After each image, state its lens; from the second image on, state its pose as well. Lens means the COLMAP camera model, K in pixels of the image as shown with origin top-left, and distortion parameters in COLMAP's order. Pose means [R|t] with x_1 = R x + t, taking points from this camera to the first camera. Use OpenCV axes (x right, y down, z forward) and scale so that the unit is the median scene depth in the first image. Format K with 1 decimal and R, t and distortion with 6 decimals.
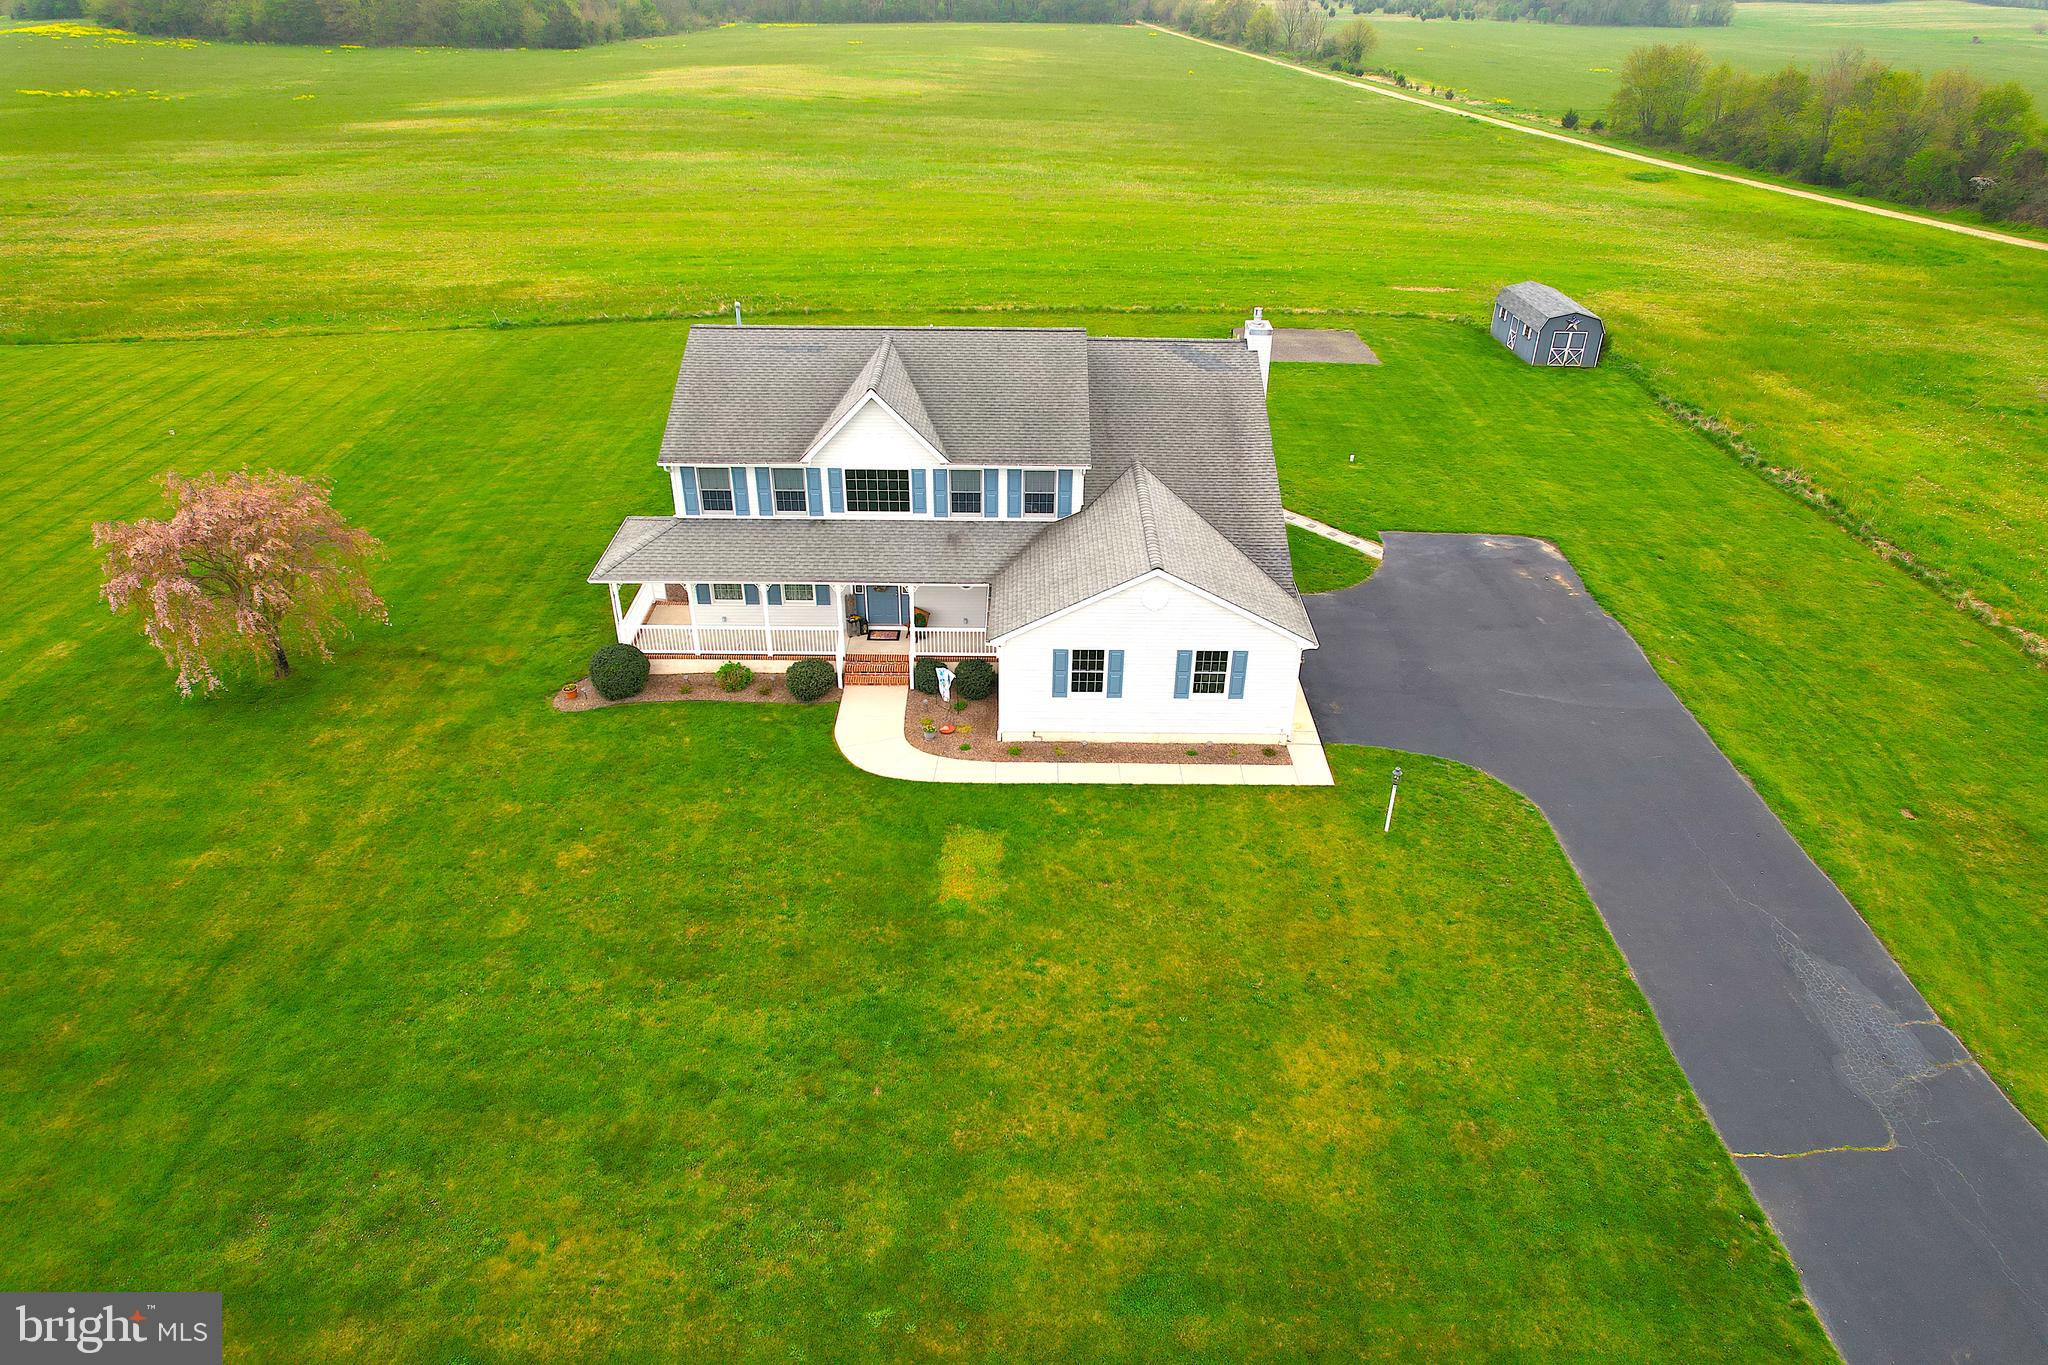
lens RADIAL K [[1309.9, 0, 1028.5], [0, 1309.9, 698.9], [0, 0, 1]] dist [-0.071693, 0.064733]
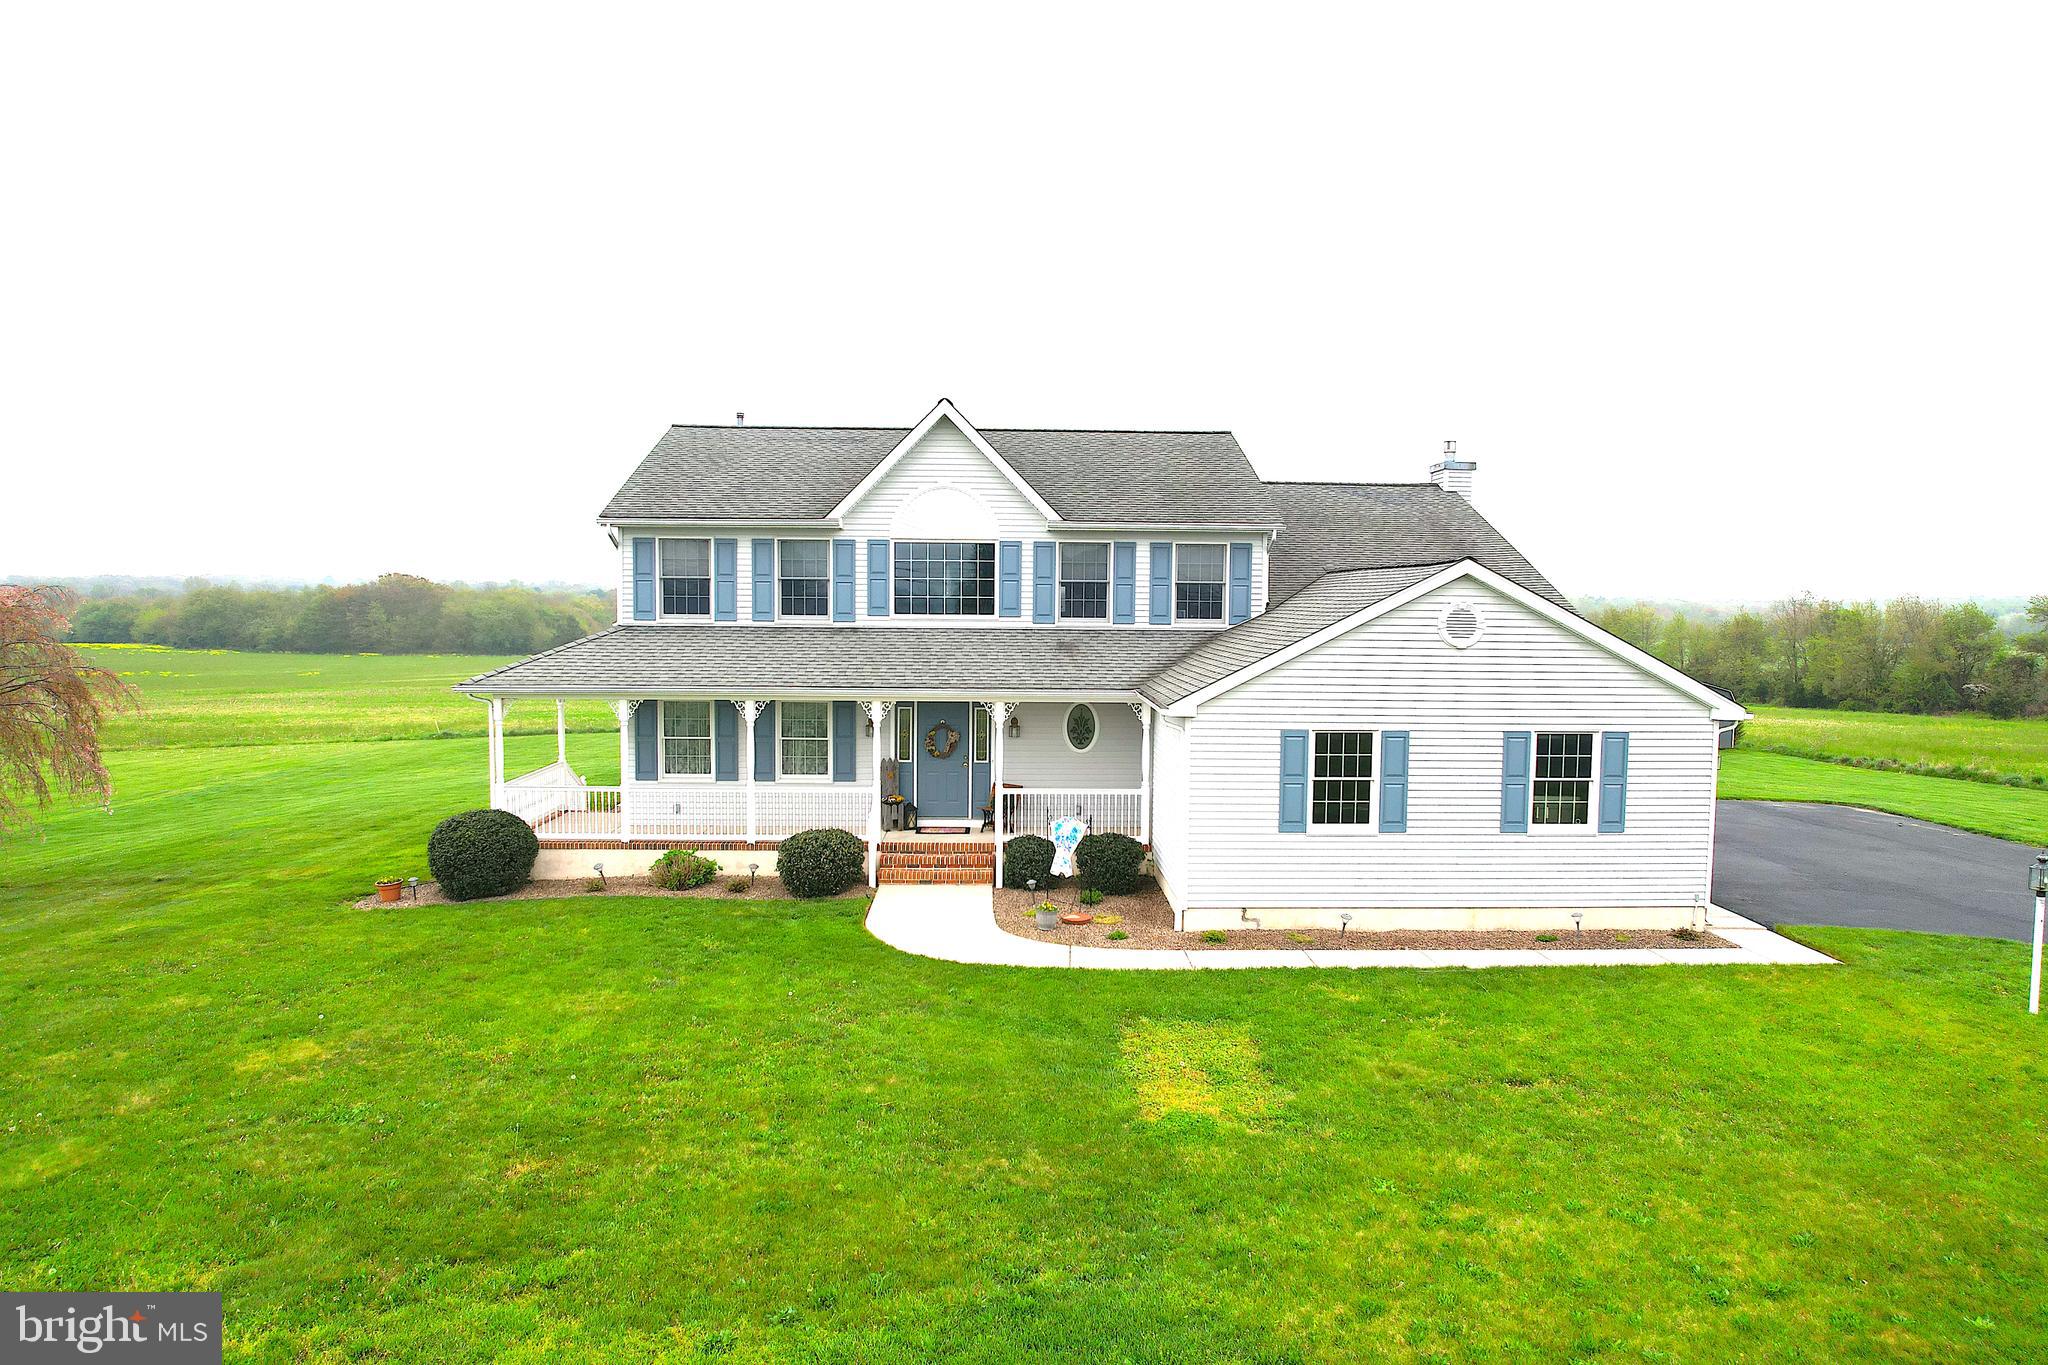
lens RADIAL K [[1312.2, 0, 1027.9], [0, 1312.2, 688.0], [0, 0, 1]] dist [-0.076293, 0.066295]
pose [[0.999629, -0.004582, 0.026863, -0.100316], [0.016493, 0.886442, -0.462545, 0.195032], [-0.021693, 0.462817, 0.886189, 0.502975]]
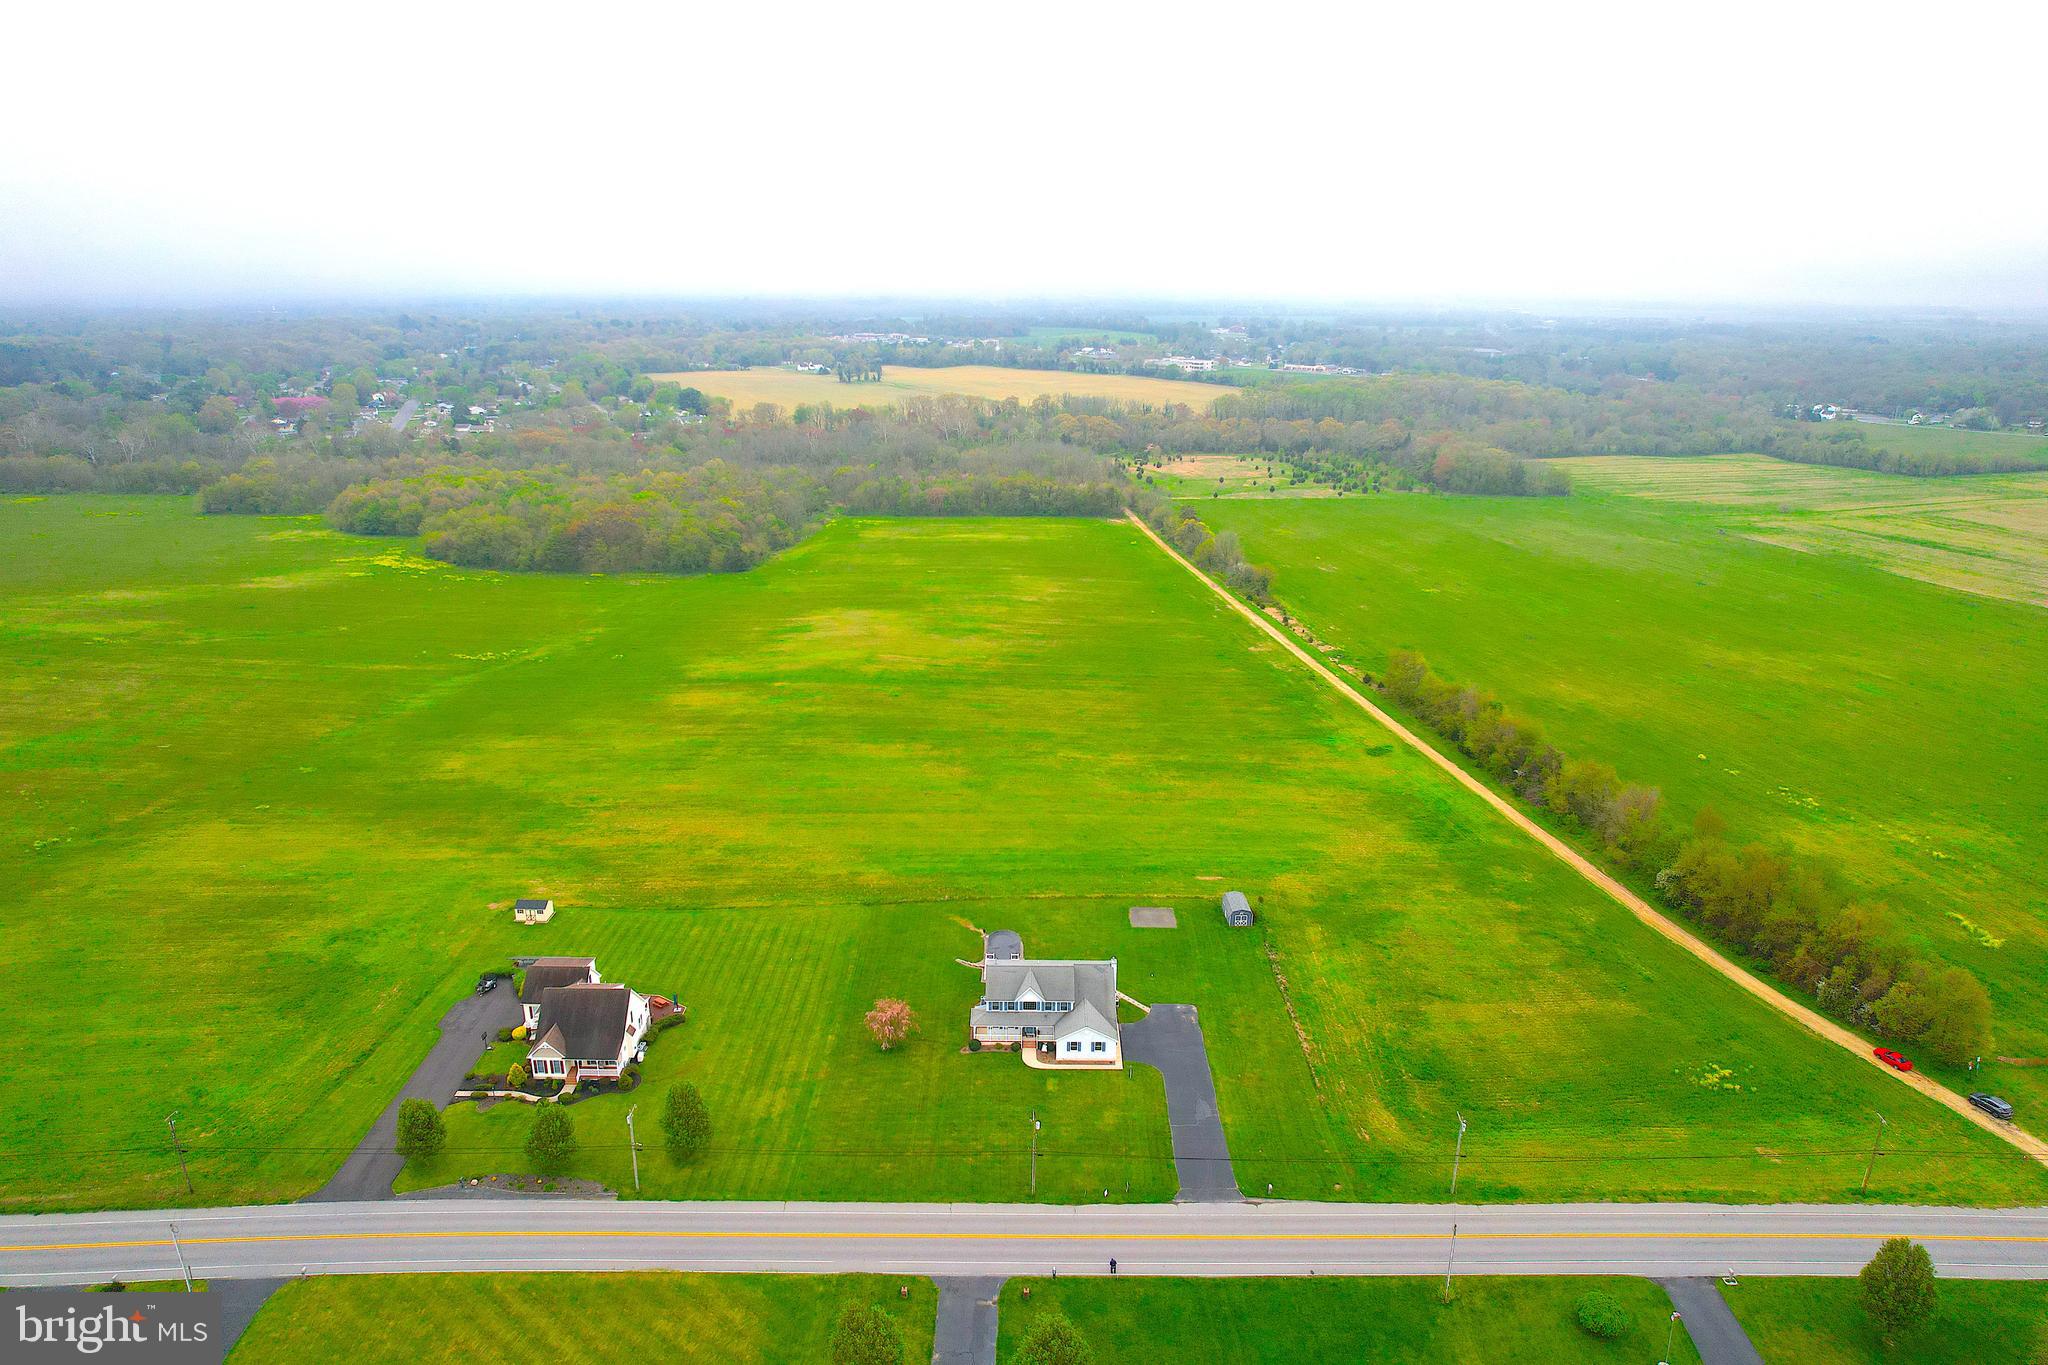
lens RADIAL K [[1309.9, 0, 1028.5], [0, 1309.9, 698.9], [0, 0, 1]] dist [-0.071693, 0.064733]
pose [[0.999963, -0.003105, -0.007968, -0.085952], [0.001228, 0.974219, -0.225602, -0.192600], [0.008463, 0.225584, 0.974187, -4.210702]]
